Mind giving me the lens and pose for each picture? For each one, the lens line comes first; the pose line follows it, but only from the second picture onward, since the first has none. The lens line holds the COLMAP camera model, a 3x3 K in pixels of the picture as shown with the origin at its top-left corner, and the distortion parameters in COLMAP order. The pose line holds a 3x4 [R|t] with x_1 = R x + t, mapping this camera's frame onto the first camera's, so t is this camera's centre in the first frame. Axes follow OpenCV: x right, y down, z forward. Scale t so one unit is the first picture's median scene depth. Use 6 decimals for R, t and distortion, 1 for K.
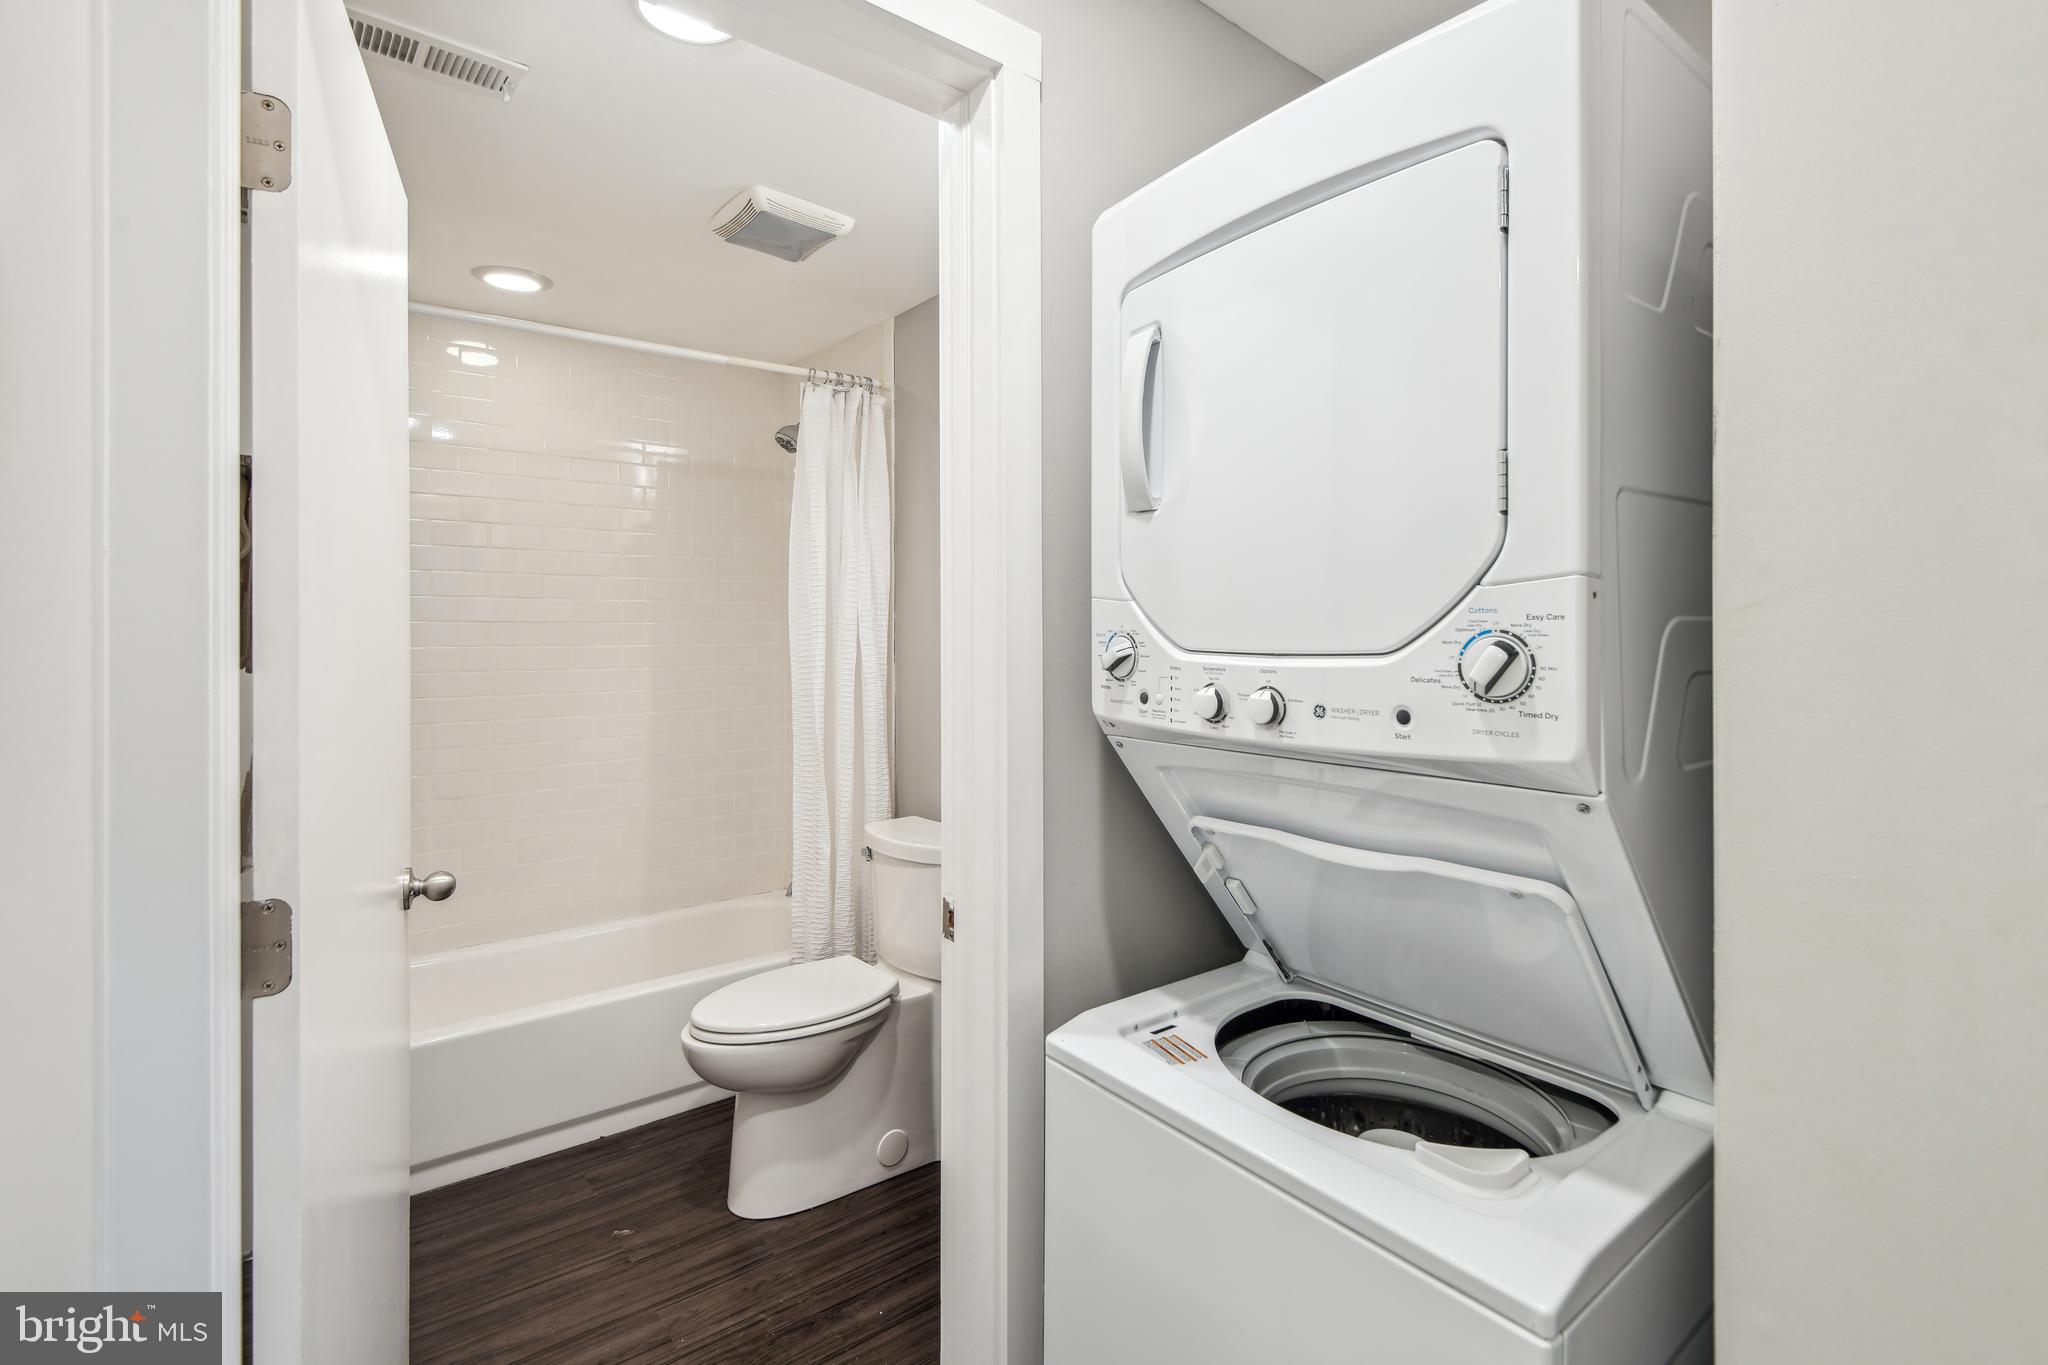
lens RADIAL K [[938.7, 0, 1031.2], [0, 938.7, 670.9], [0, 0, 1]] dist [0.018958, -0.009943]
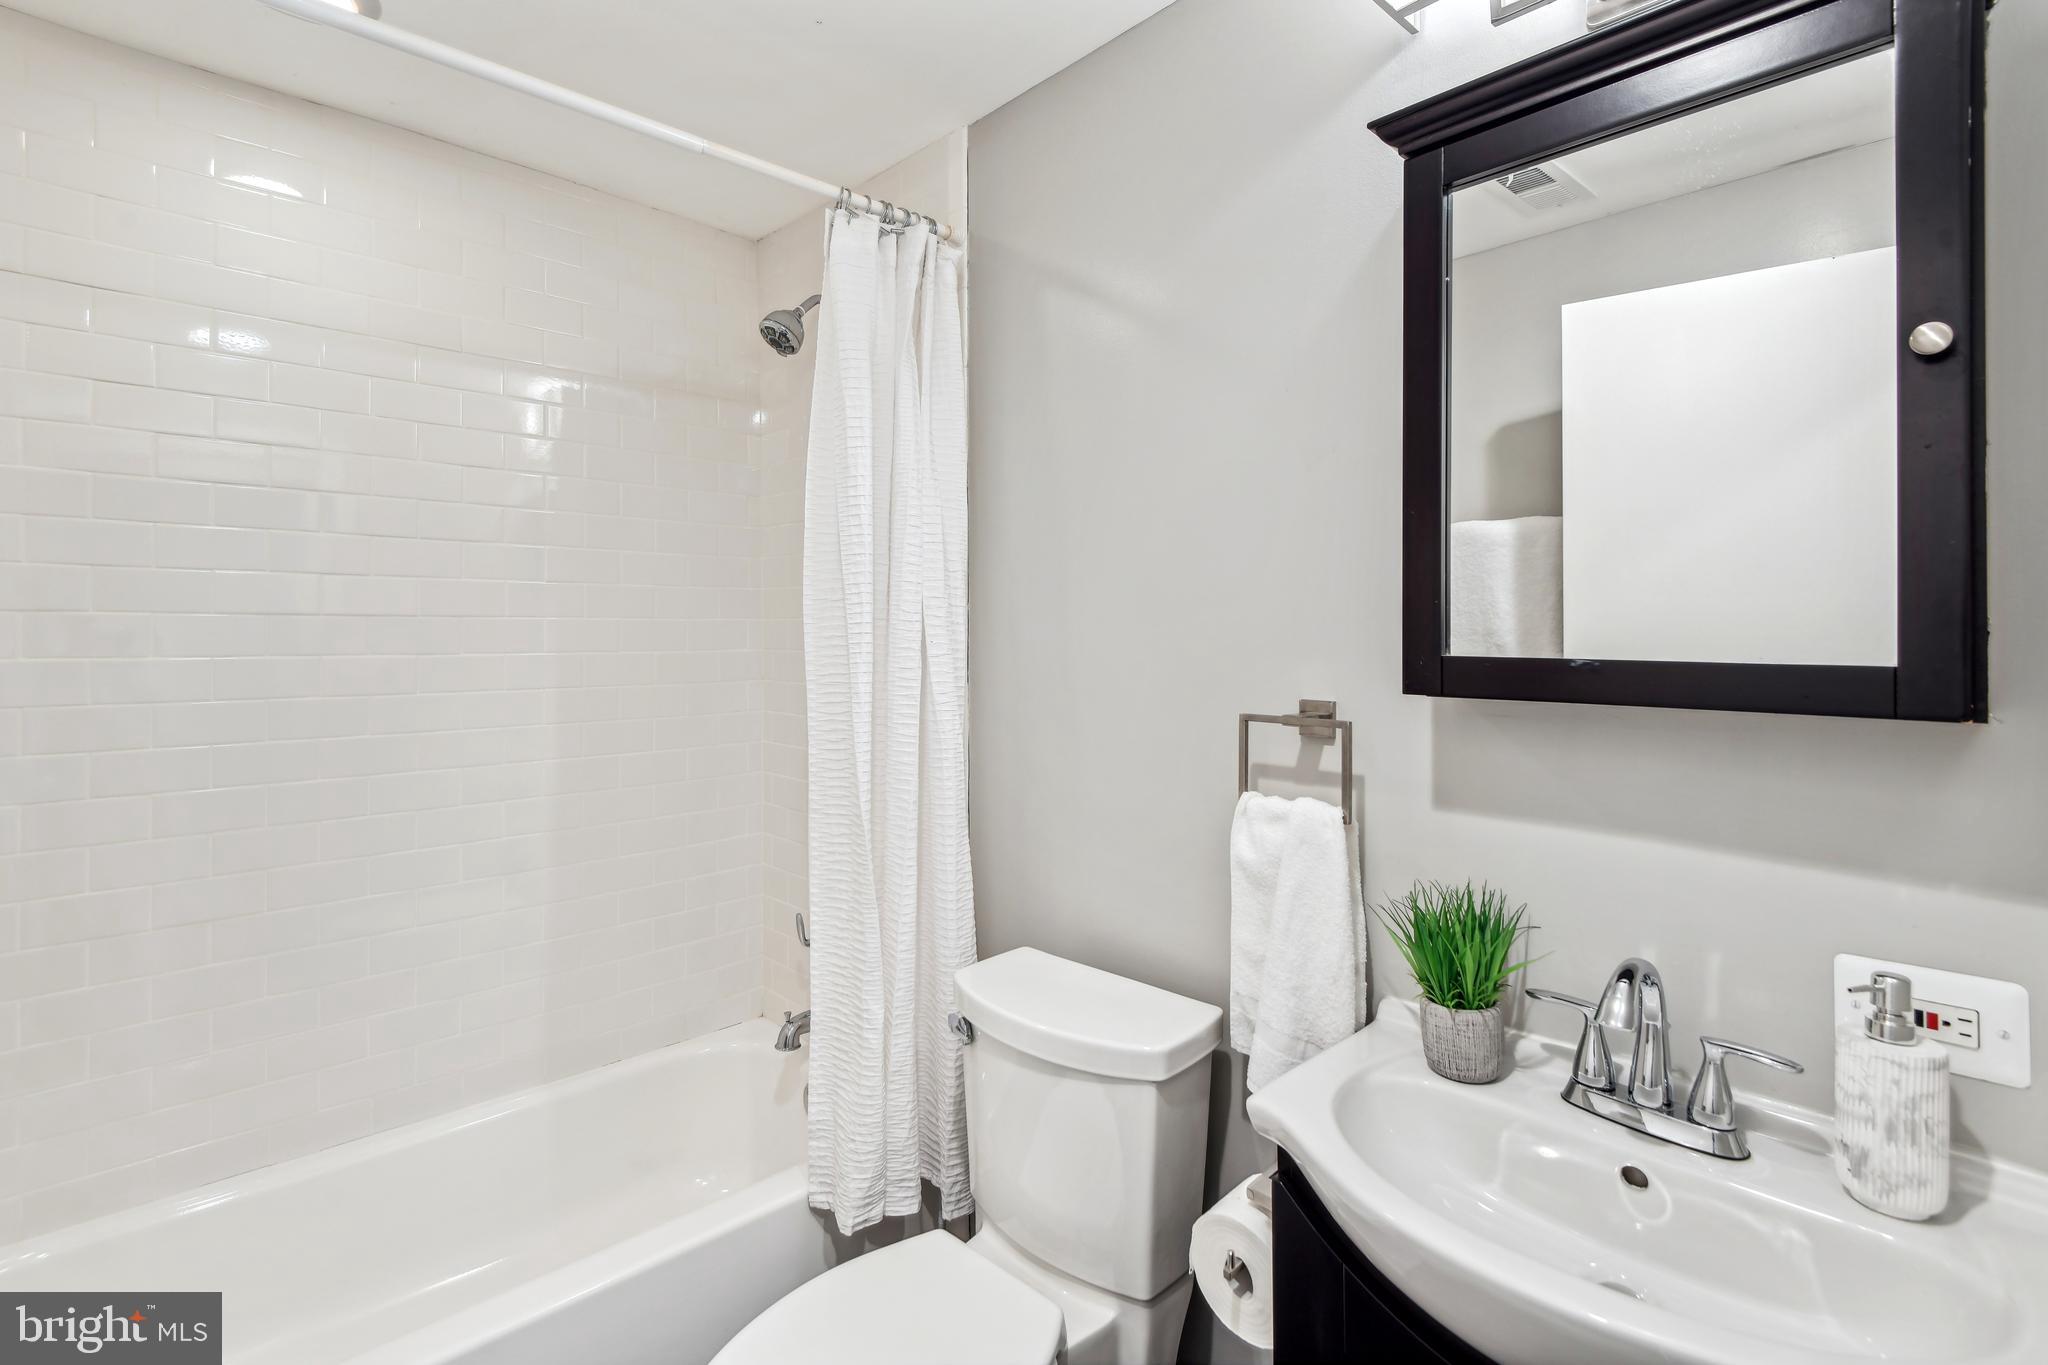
lens RADIAL K [[938.7, 0, 1015.9], [0, 938.7, 664.4], [0, 0, 1]] dist [0.018958, -0.009943]
pose [[0.996569, -0.000509, 0.082760, -0.172133], [0.001523, 0.999925, -0.012187, -0.014517], [-0.082748, 0.012271, 0.996495, 0.398052]]
